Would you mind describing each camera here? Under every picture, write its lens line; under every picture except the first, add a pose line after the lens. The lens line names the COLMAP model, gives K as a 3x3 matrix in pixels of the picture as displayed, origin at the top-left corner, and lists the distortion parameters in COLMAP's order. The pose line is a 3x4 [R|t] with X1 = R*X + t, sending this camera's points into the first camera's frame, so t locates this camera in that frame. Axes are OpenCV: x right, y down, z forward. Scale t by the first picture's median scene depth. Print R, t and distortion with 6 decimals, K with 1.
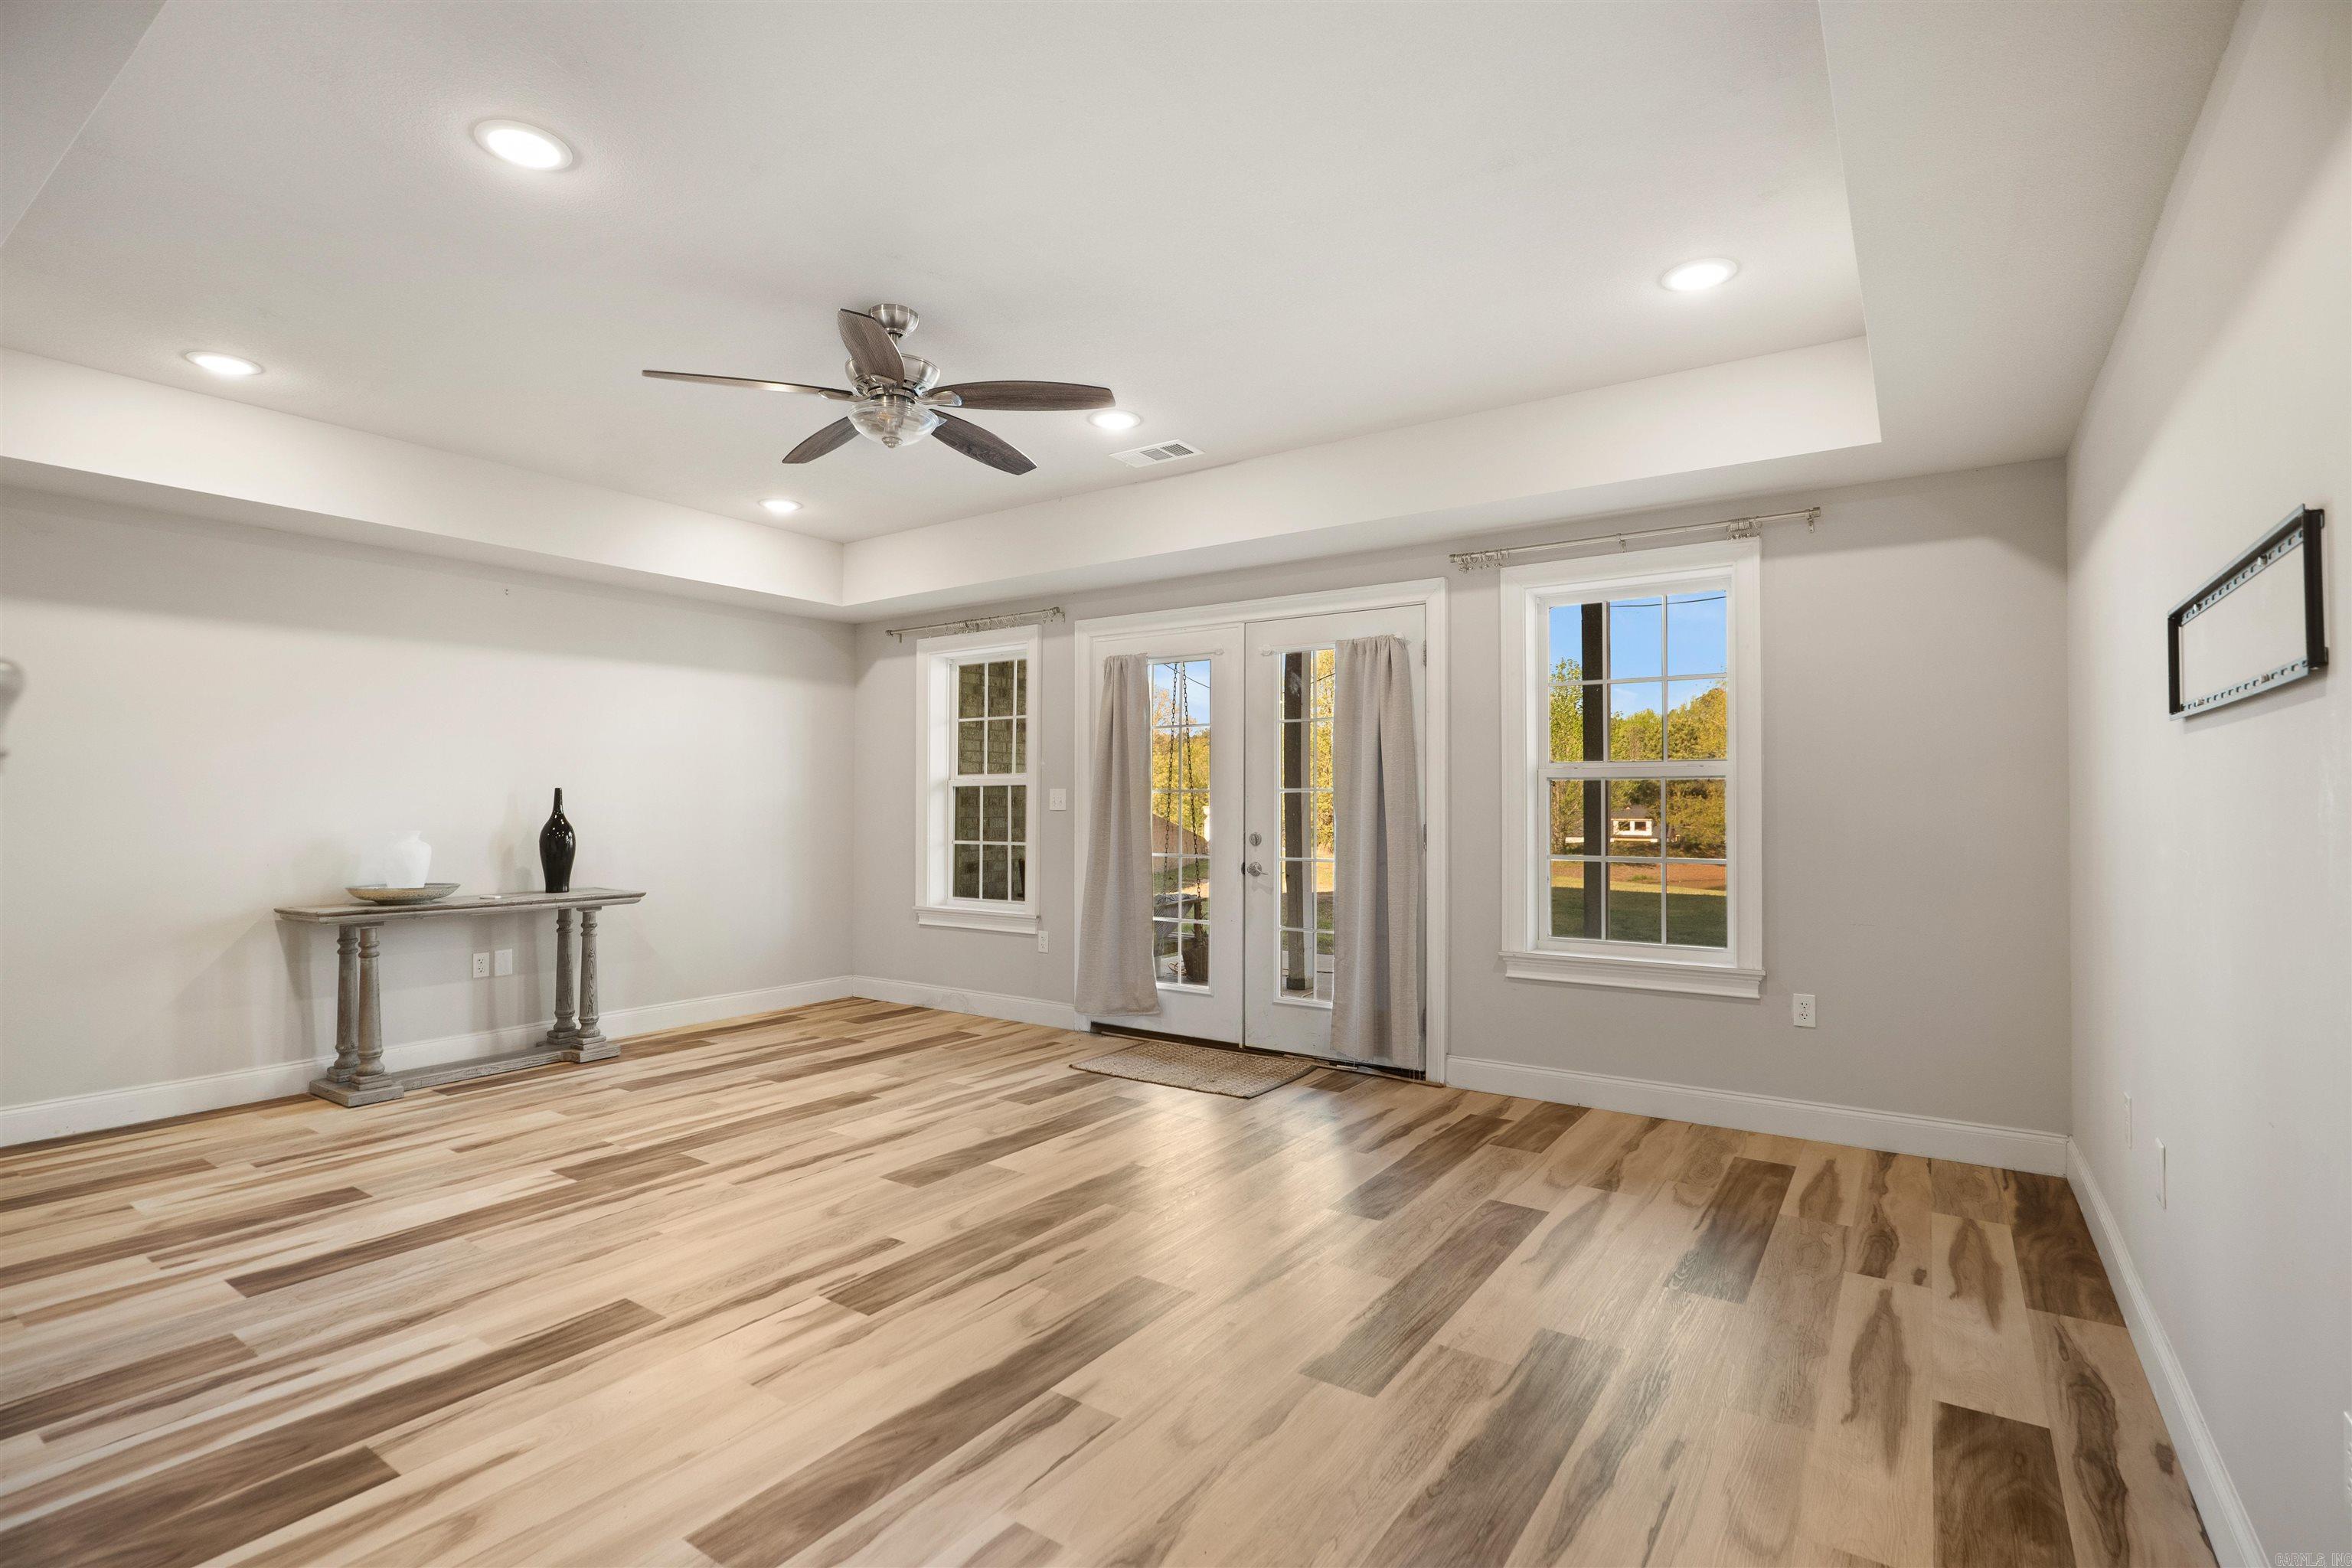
lens RADIAL K [[1096.4, 0, 1169.0], [0, 1096.4, 792.4], [0, 0, 1]] dist [0.001749, 0.000752]
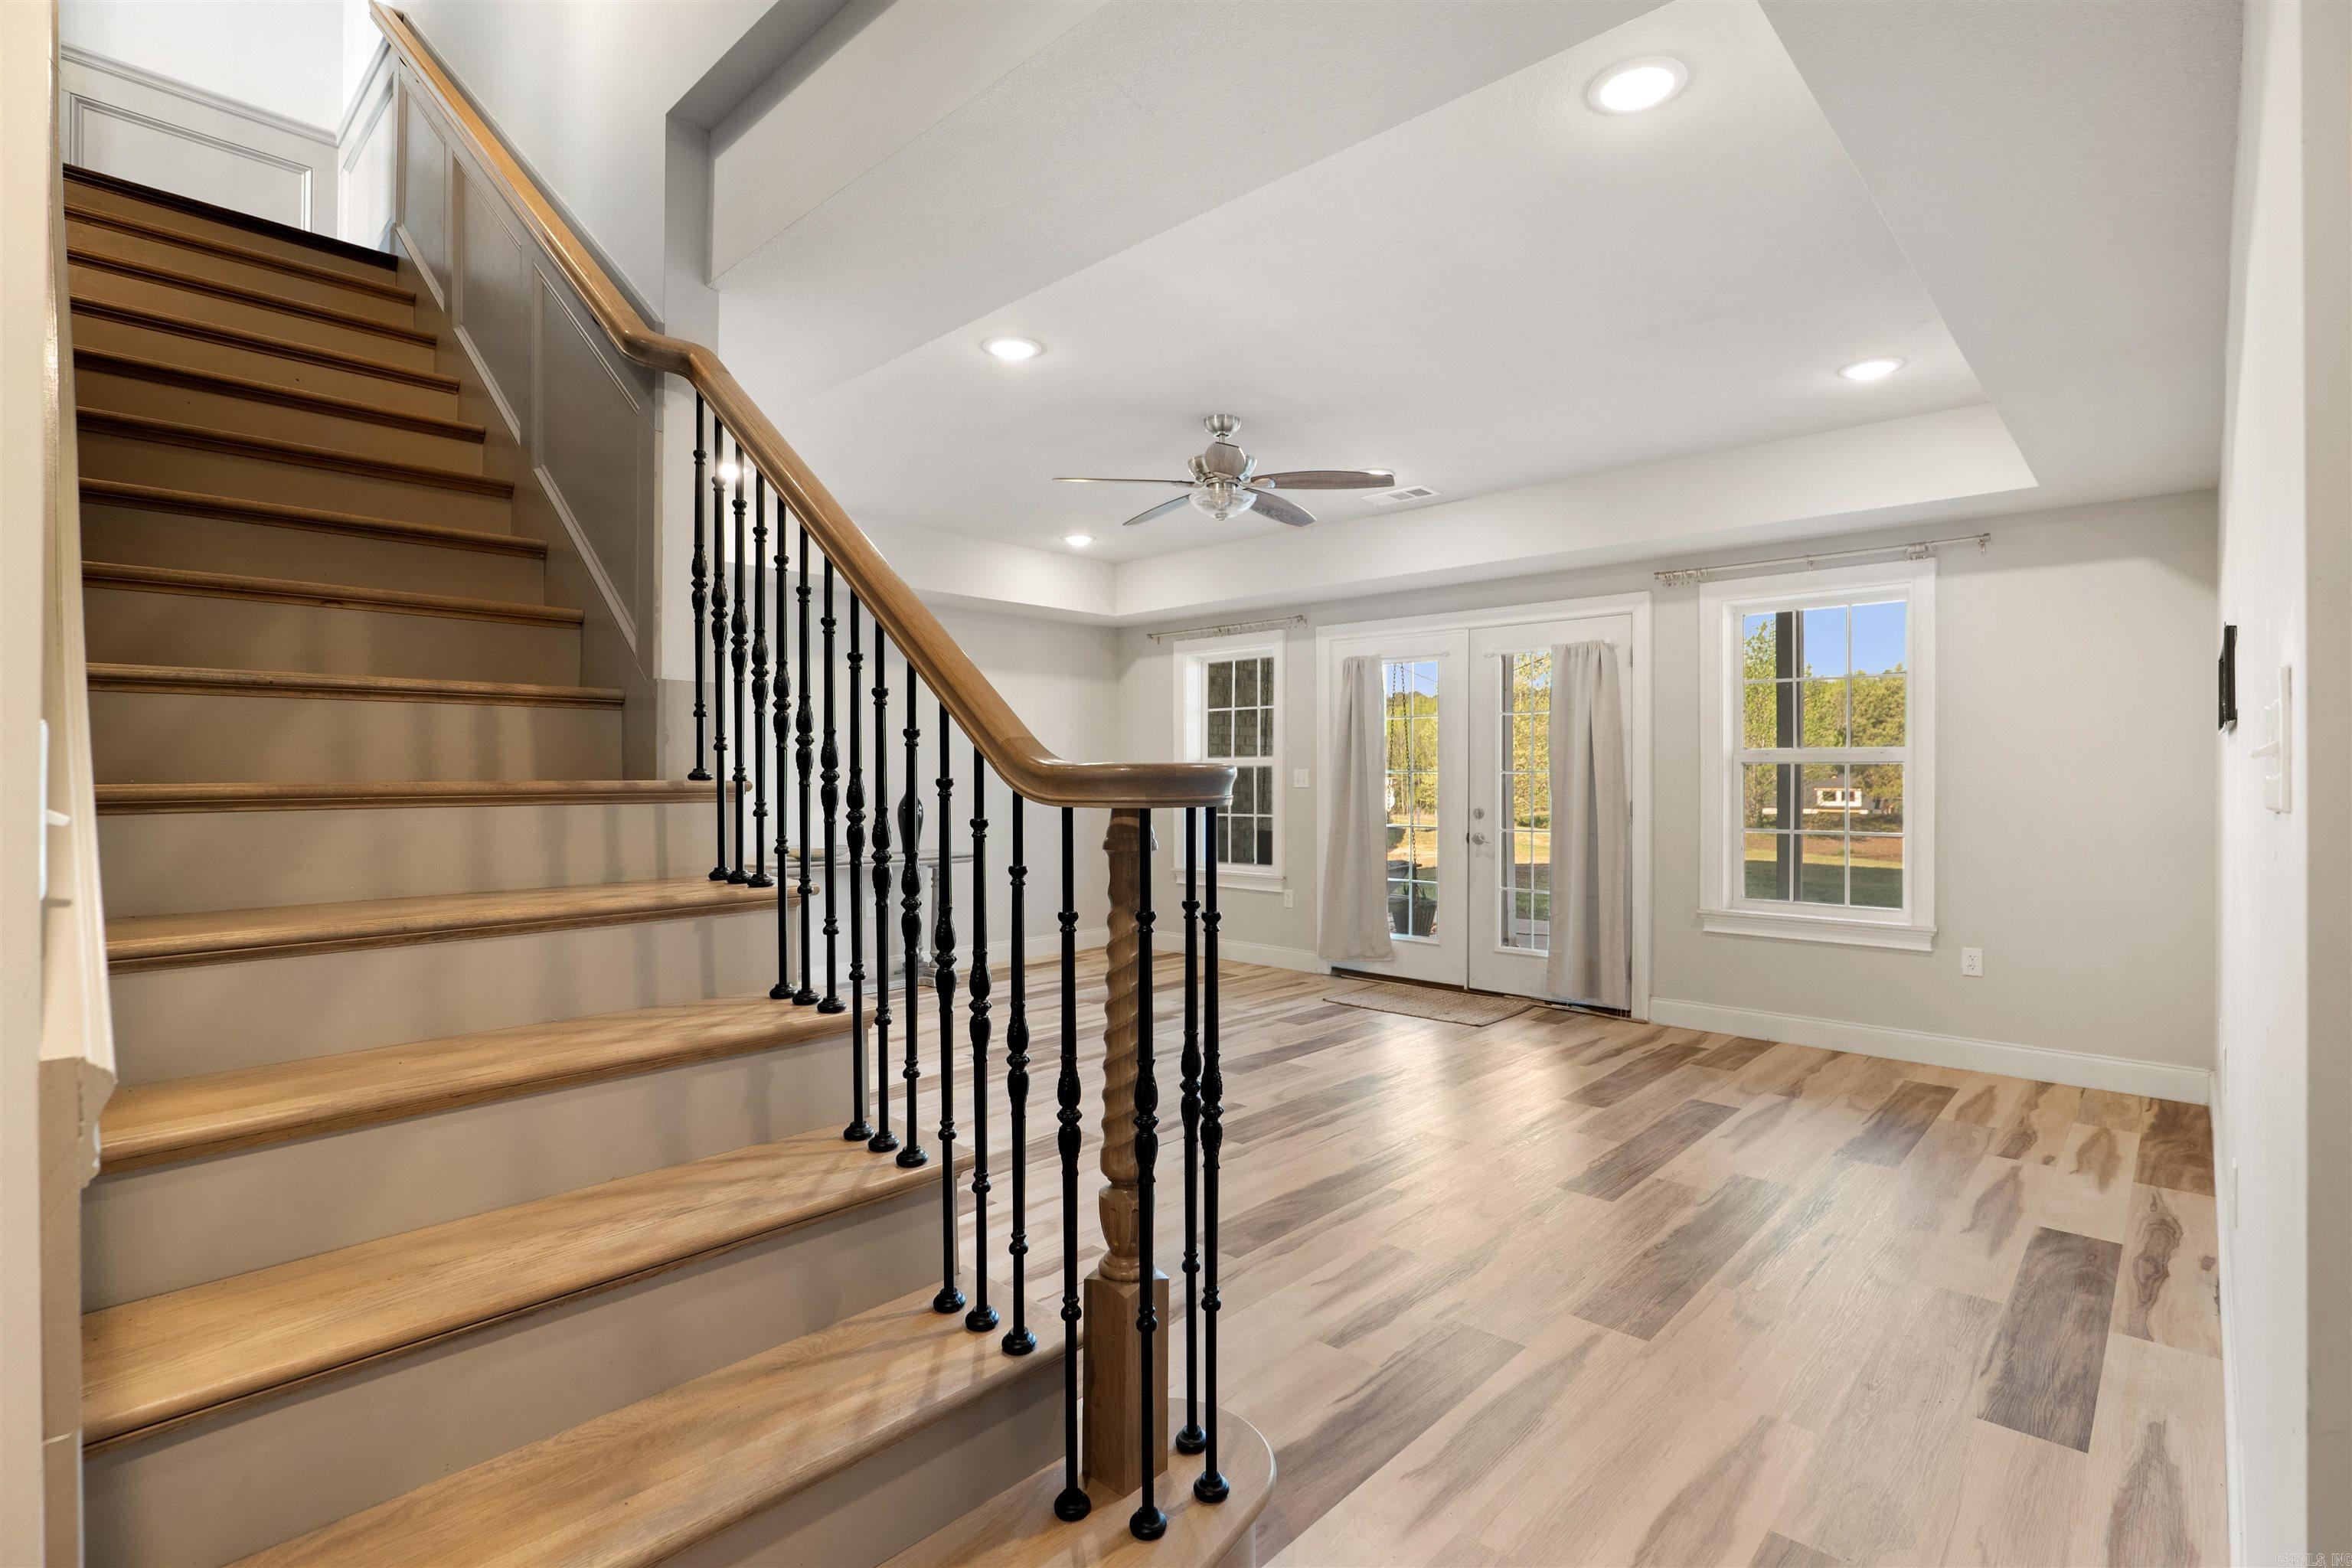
lens RADIAL K [[1096.4, 0, 1185.0], [0, 1096.4, 779.5], [0, 0, 1]] dist [0.001749, 0.000752]
pose [[0.990610, -0.000410, -0.136721, -0.094252], [0.002551, 0.999877, 0.015484, -0.016540], [0.136697, -0.015688, 0.990489, -0.273212]]
